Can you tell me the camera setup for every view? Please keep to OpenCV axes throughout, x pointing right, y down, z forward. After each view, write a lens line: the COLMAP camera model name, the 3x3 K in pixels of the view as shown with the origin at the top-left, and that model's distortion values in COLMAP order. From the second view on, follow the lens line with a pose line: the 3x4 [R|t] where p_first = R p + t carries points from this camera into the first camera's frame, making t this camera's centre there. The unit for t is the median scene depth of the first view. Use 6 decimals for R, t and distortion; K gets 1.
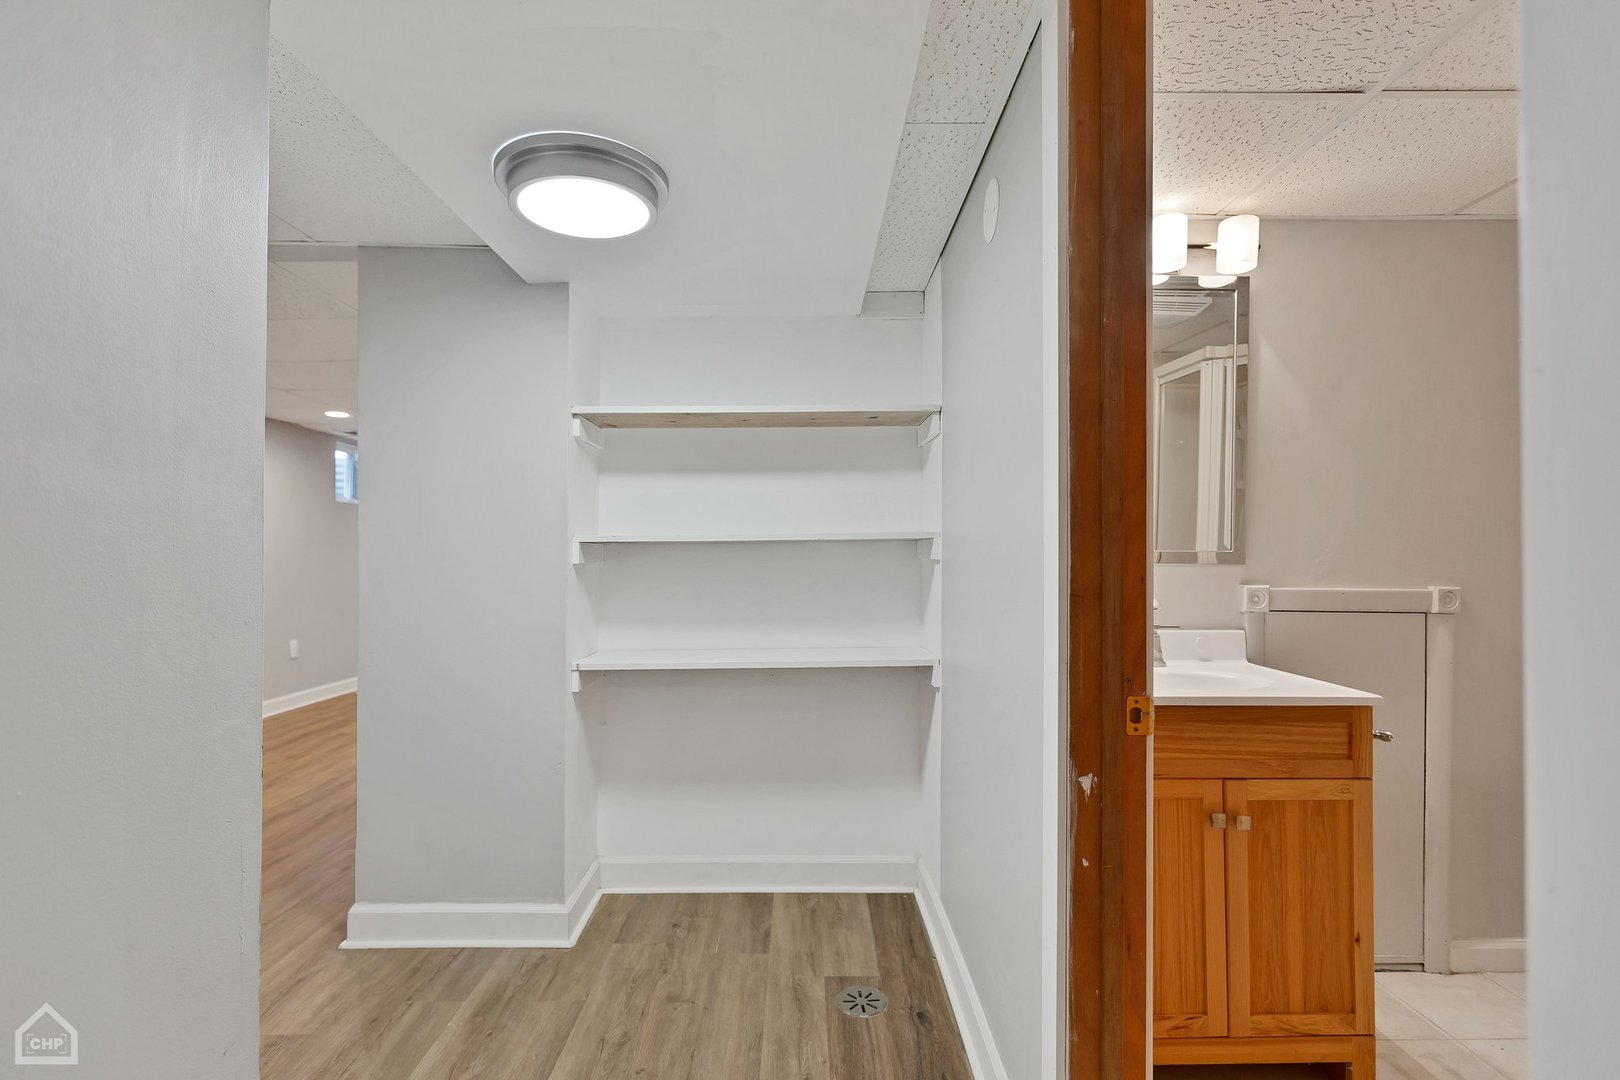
lens RADIAL K [[719.1, 0, 804.1], [0, 719.1, 534.7], [0, 0, 1]] dist [0.000988, 0.000206]
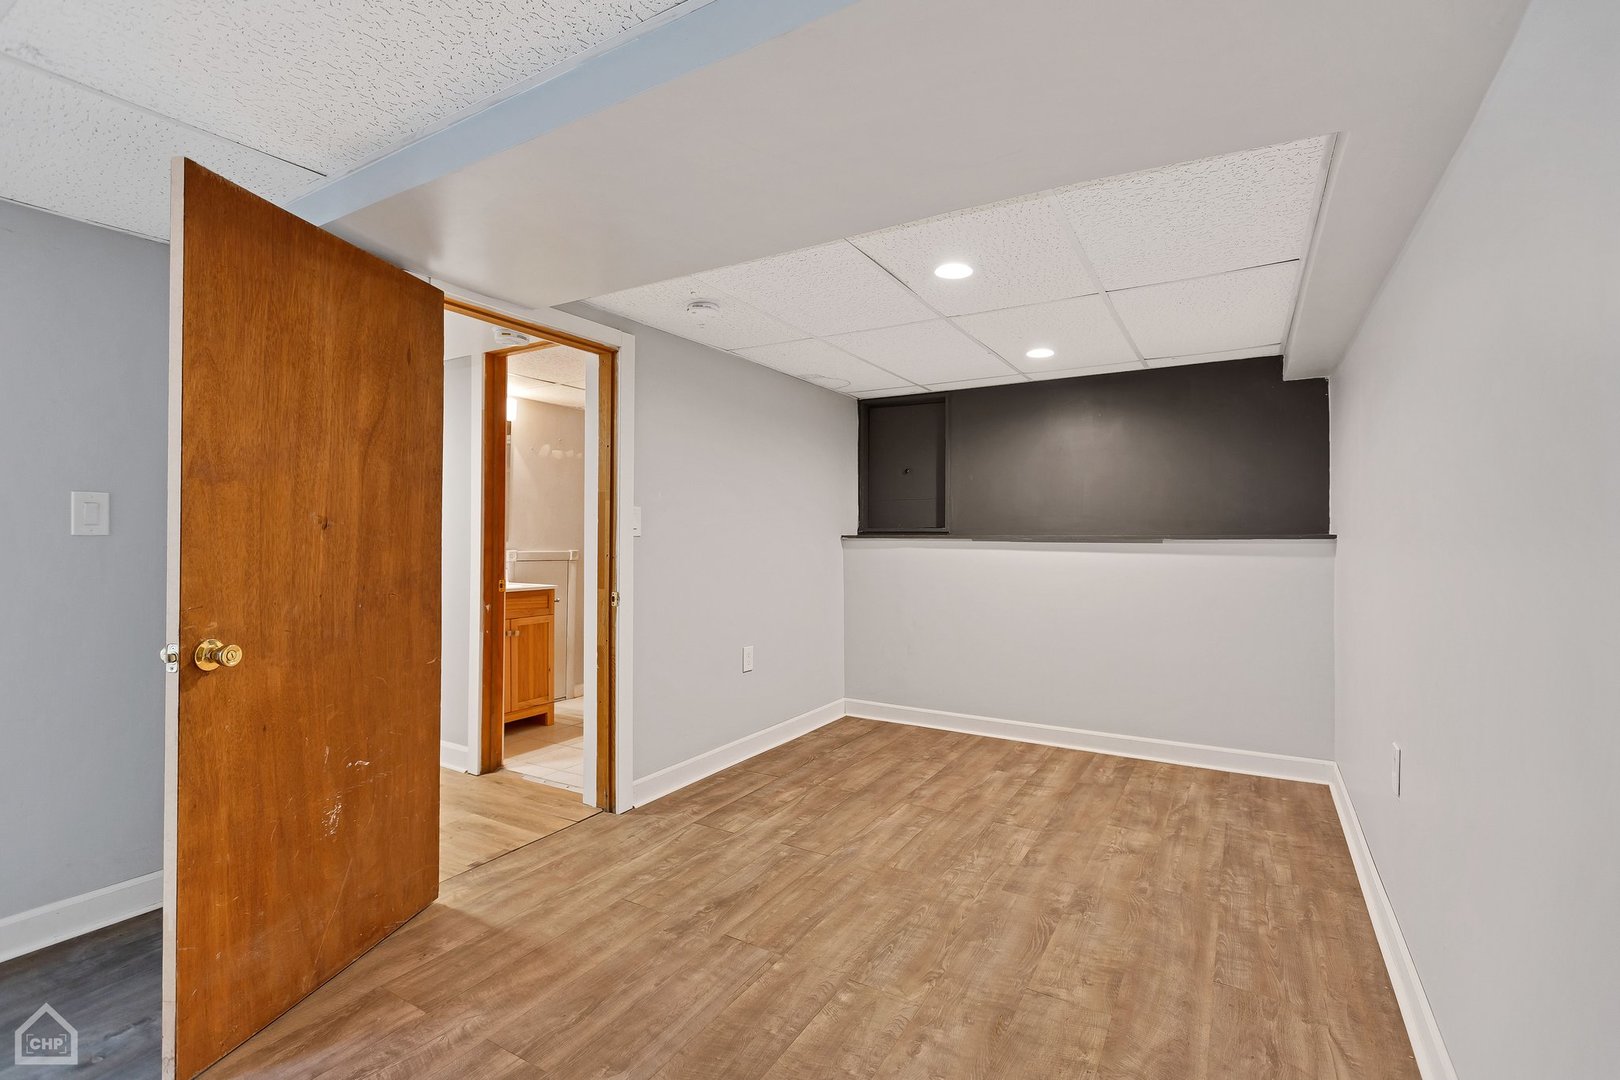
lens RADIAL K [[719.1, 0, 804.1], [0, 719.1, 534.7], [0, 0, 1]] dist [0.000988, 0.000206]
pose [[0.508471, -0.004654, 0.861067, -1.216209], [-0.014853, 0.999789, 0.014175, -0.036811], [-0.860951, -0.019997, 0.508294, -1.360573]]
